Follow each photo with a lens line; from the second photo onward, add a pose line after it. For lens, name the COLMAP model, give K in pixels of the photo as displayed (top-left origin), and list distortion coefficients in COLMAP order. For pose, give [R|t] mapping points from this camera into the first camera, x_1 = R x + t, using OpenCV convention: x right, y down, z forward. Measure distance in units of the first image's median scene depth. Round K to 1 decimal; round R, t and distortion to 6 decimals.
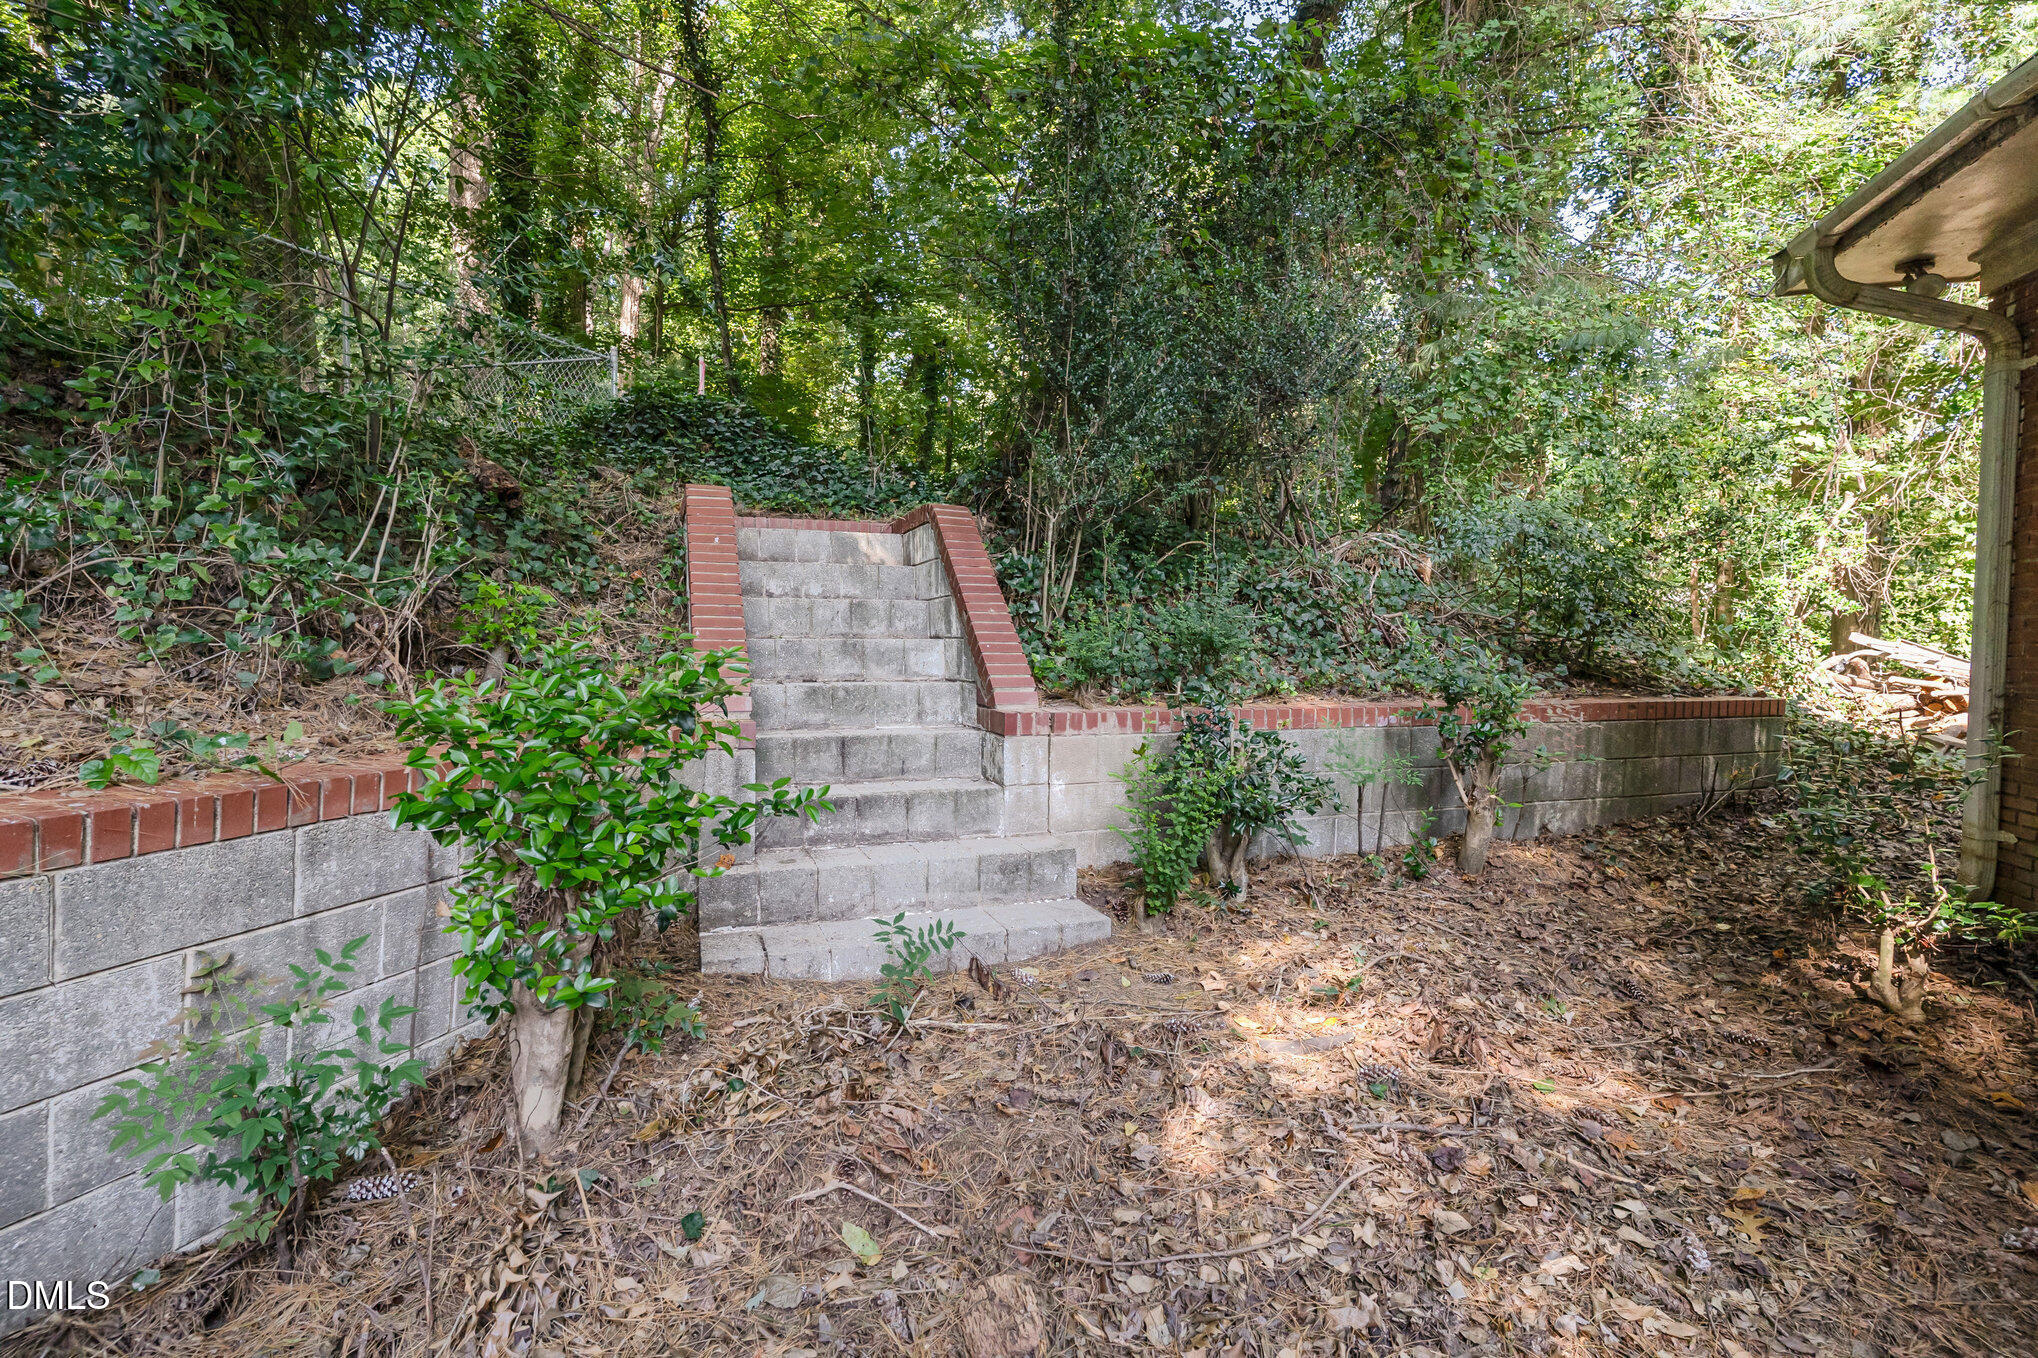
lens RADIAL K [[979.0, 0, 1010.5], [0, 979.0, 669.4], [0, 0, 1]] dist [0.004760, 0.000152]
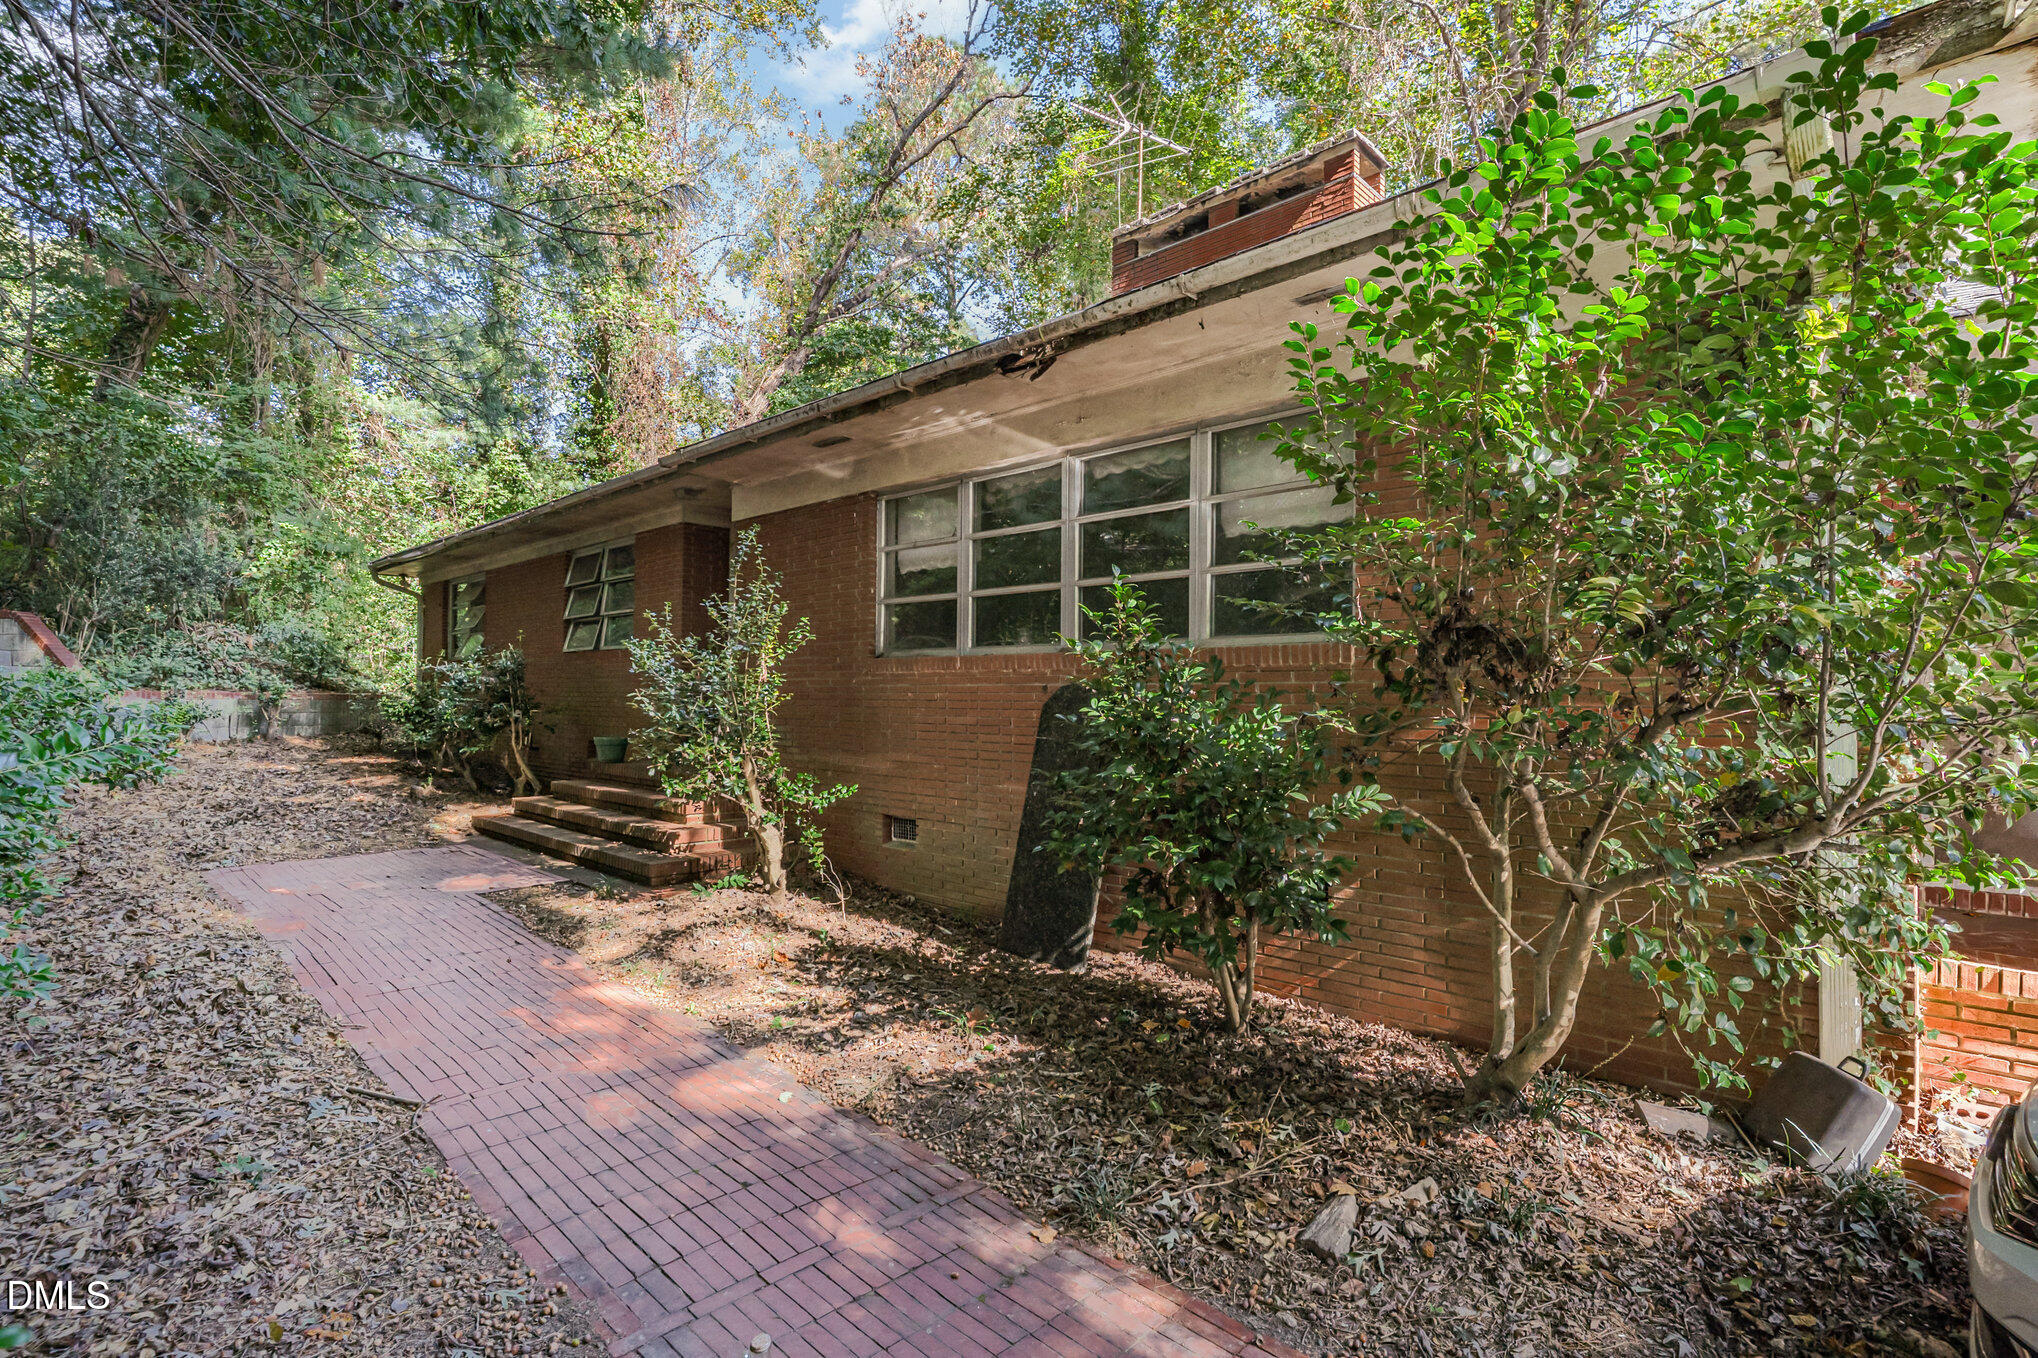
lens RADIAL K [[979.0, 0, 1010.5], [0, 979.0, 669.4], [0, 0, 1]] dist [0.004760, 0.000152]
pose [[0.476839, 0.024096, 0.878660, -1.097357], [0.027792, 0.998711, -0.042470, 0.154937], [-0.878551, 0.044672, 0.475555, -2.434631]]
